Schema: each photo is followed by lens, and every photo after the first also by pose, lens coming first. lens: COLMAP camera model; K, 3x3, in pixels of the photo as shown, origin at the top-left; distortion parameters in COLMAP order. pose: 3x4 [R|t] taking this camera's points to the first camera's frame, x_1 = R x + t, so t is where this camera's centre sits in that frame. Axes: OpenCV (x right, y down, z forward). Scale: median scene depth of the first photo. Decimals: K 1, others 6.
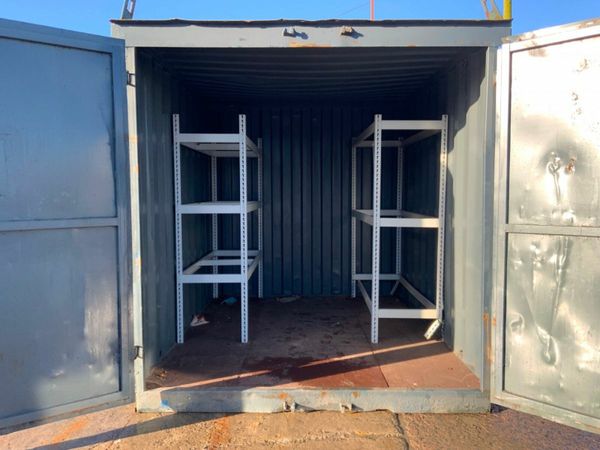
lens RADIAL K [[497.0, 0, 300.0], [0, 497.0, 225.0], [0, 0, 1]] dist [0.071500, -0.144295]
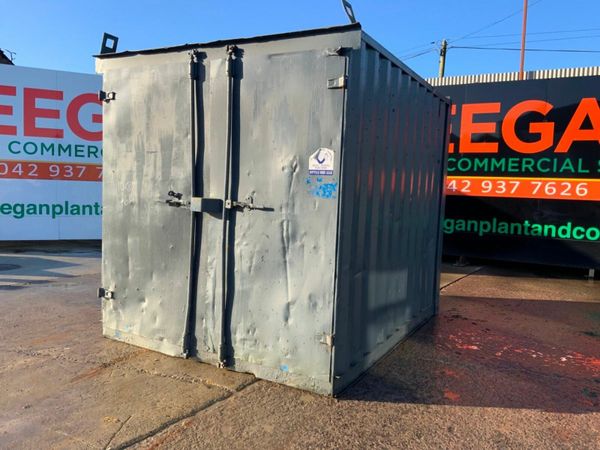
lens RADIAL K [[497.0, 0, 300.0], [0, 497.0, 225.0], [0, 0, 1]] dist [0.071500, -0.144295]
pose [[0.879542, 0.078084, -0.469370, 0.789900], [-0.076861, 0.996803, 0.021800, -0.006400], [0.469572, 0.016903, 0.882733, 0.027527]]
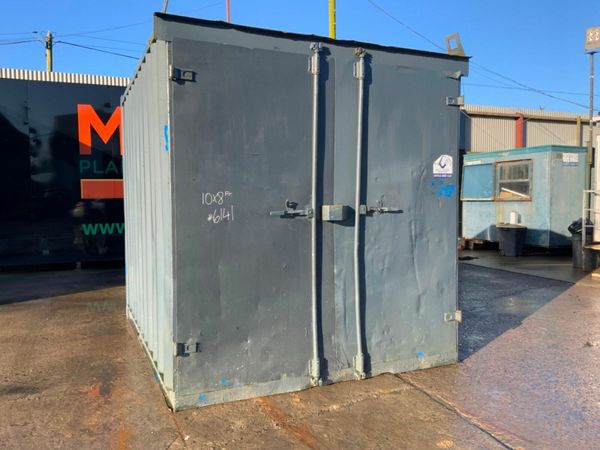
lens RADIAL K [[497.0, 0, 300.0], [0, 497.0, 225.0], [0, 0, 1]] dist [0.071500, -0.144295]
pose [[0.913749, -0.024953, 0.405512, -0.495321], [0.029849, 0.999538, -0.005754, 0.020216], [-0.405181, 0.017362, 0.914072, -0.008166]]
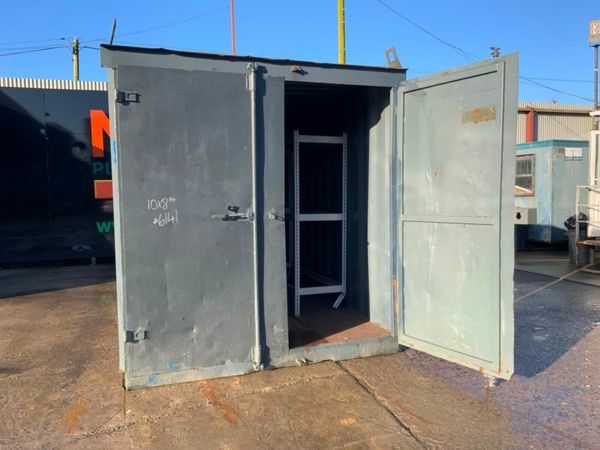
lens RADIAL K [[497.0, 0, 300.0], [0, 497.0, 225.0], [0, 0, 1]] dist [0.071500, -0.144295]
pose [[0.939851, -0.035421, 0.339743, -0.331951], [0.036204, 0.999336, 0.004035, 0.010273], [-0.339661, 0.008508, 0.940510, -0.203467]]
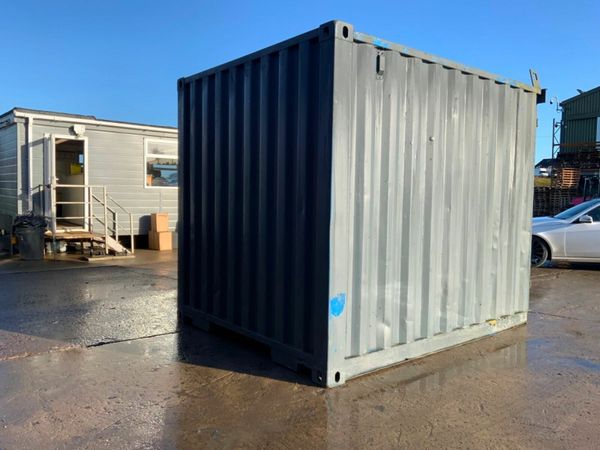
lens RADIAL K [[497.0, 0, 300.0], [0, 497.0, 225.0], [0, 0, 1]] dist [0.071500, -0.144295]
pose [[-0.632217, -0.051068, 0.773107, -1.117528], [0.038851, 0.994481, 0.097462, -0.131770], [-0.773817, 0.091653, -0.626743, 2.593068]]
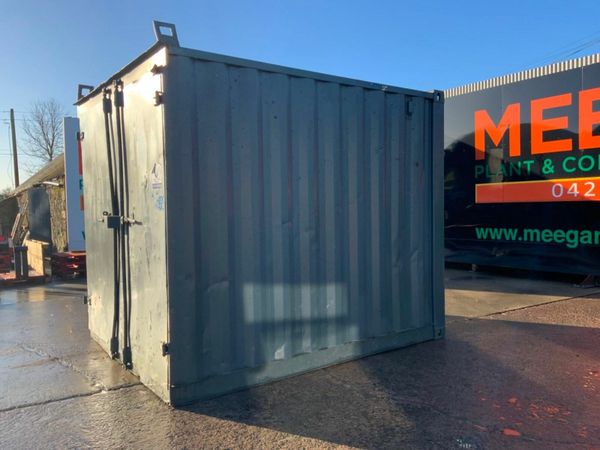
lens RADIAL K [[497.0, 0, 300.0], [0, 497.0, 225.0], [0, 0, 1]] dist [0.071500, -0.144295]
pose [[0.591658, 0.027362, -0.805725, 1.404633], [-0.040421, 0.999174, 0.004249, -0.028926], [0.805175, 0.030054, 0.592275, 0.576227]]
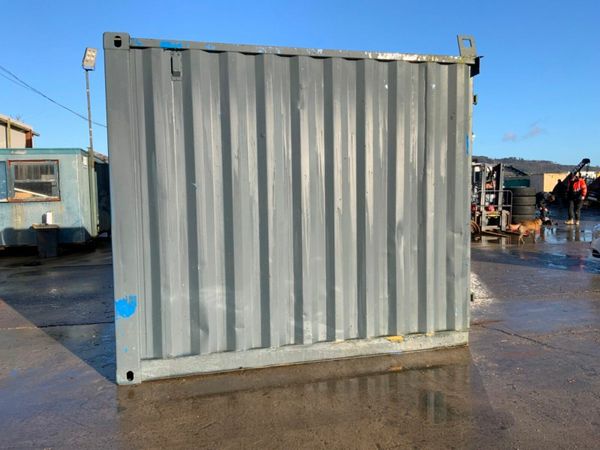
lens RADIAL K [[497.0, 0, 300.0], [0, 497.0, 225.0], [0, 0, 1]] dist [0.071500, -0.144295]
pose [[-0.249238, -0.056622, 0.966786, -1.509700], [0.083433, 0.993322, 0.079685, -0.088615], [-0.964842, 0.100522, -0.242850, 1.747403]]
